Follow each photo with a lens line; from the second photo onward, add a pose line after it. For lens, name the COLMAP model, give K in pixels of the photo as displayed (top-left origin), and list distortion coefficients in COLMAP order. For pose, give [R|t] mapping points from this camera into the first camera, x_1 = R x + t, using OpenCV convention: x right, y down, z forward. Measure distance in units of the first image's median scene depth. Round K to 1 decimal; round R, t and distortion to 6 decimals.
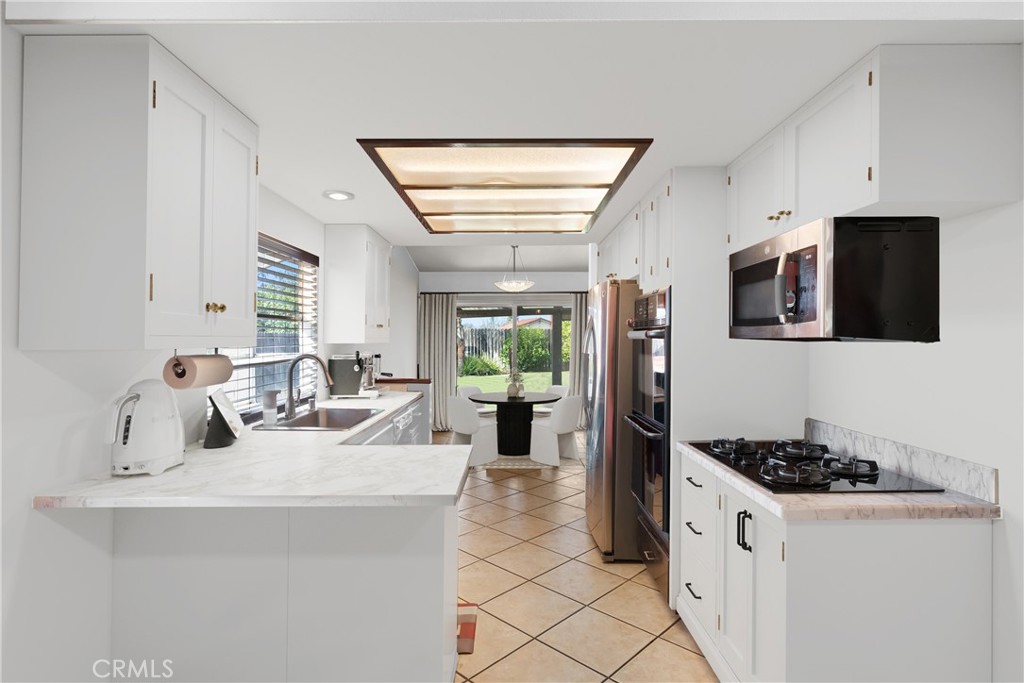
lens RADIAL K [[519.4, 0, 505.6], [0, 519.4, 337.7], [0, 0, 1]] dist [-0.018617, 0.001209]
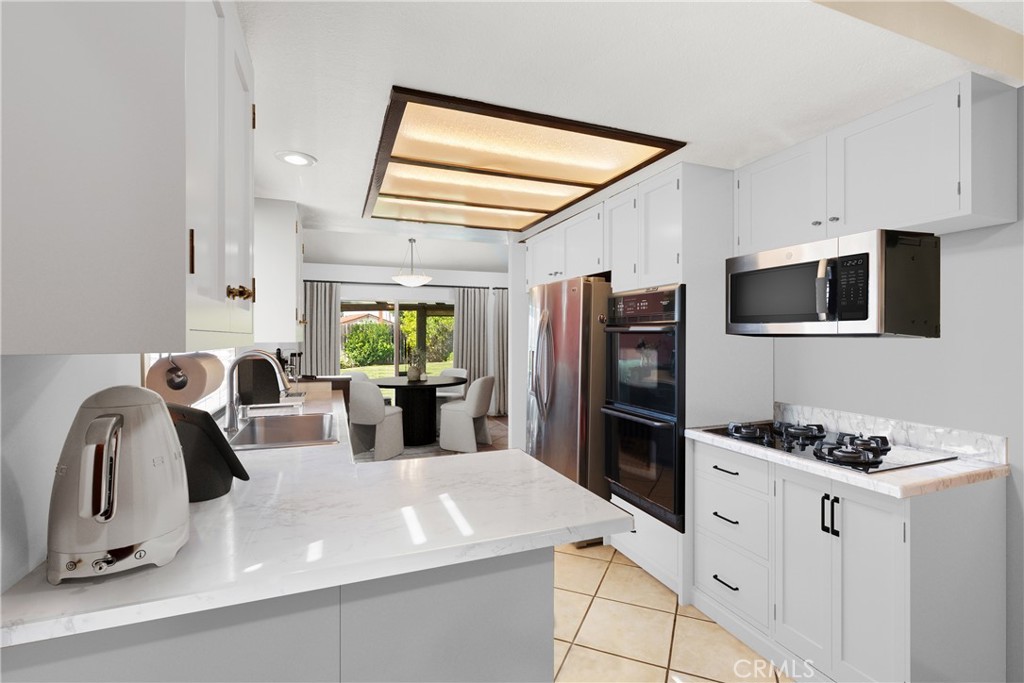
lens RADIAL K [[465.7, 0, 517.5], [0, 465.7, 338.1], [0, 0, 1]] dist [-0.008759, -0.001030]
pose [[0.928938, 0.001503, 0.370231, -0.355786], [-0.005597, 0.999935, 0.009983, 0.003173], [-0.370192, -0.011346, 0.928886, 0.234211]]
